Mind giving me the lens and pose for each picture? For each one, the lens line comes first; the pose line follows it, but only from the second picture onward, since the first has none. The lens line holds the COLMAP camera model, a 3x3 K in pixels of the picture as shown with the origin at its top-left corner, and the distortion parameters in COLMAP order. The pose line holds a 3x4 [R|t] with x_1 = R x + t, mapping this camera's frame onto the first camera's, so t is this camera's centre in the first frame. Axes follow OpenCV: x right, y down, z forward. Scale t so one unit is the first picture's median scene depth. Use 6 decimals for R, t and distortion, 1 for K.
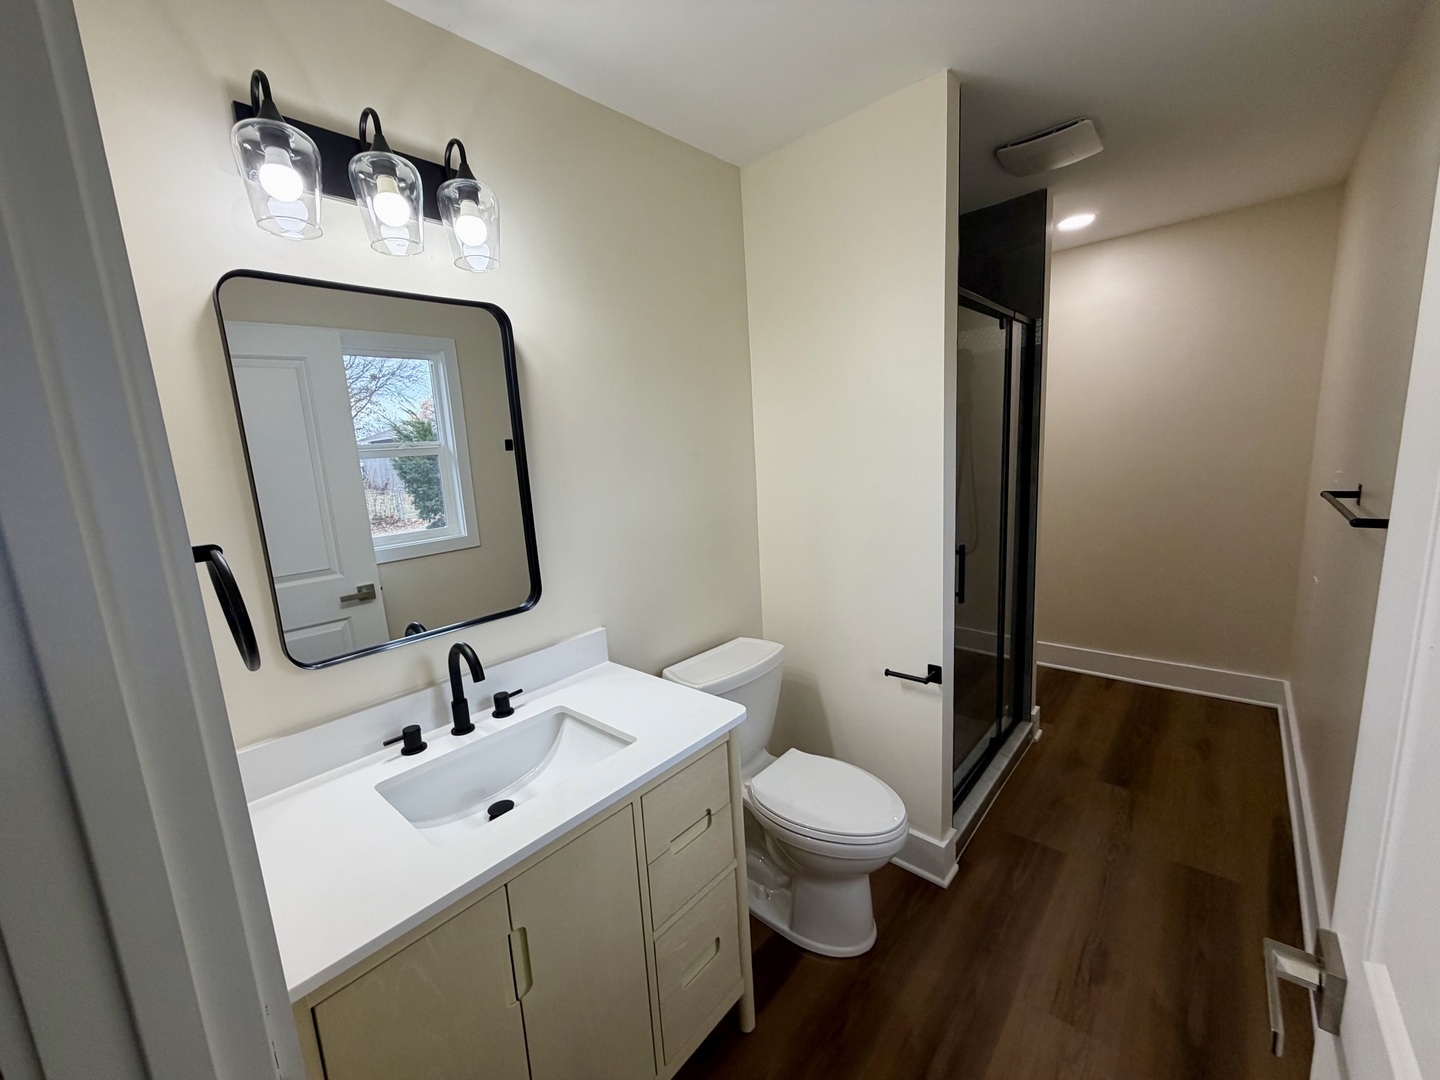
lens RADIAL K [[579.6, 0, 720.0], [0, 579.6, 540.0], [0, 0, 1]] dist [0.008503, -0.000087]
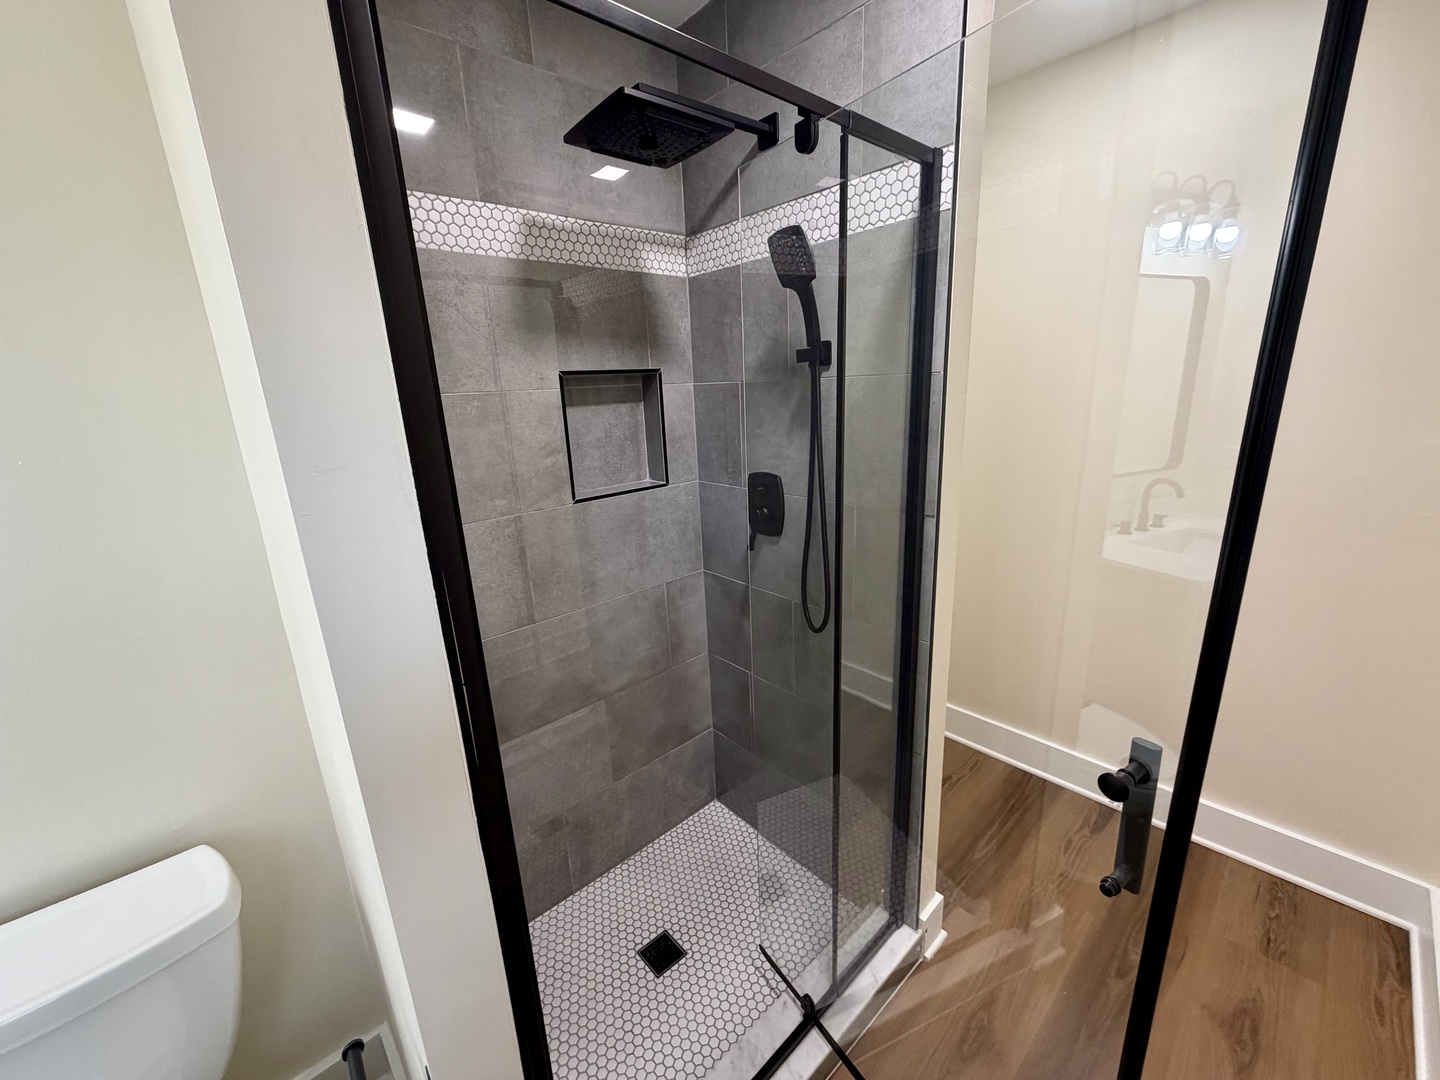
lens RADIAL K [[579.6, 0, 720.0], [0, 579.6, 540.0], [0, 0, 1]] dist [0.008503, -0.000087]
pose [[0.993669, 0.044550, -0.103139, 0.380456], [-0.033327, 0.993582, 0.108089, -0.114563], [0.107292, -0.103967, 0.988777, 0.456105]]
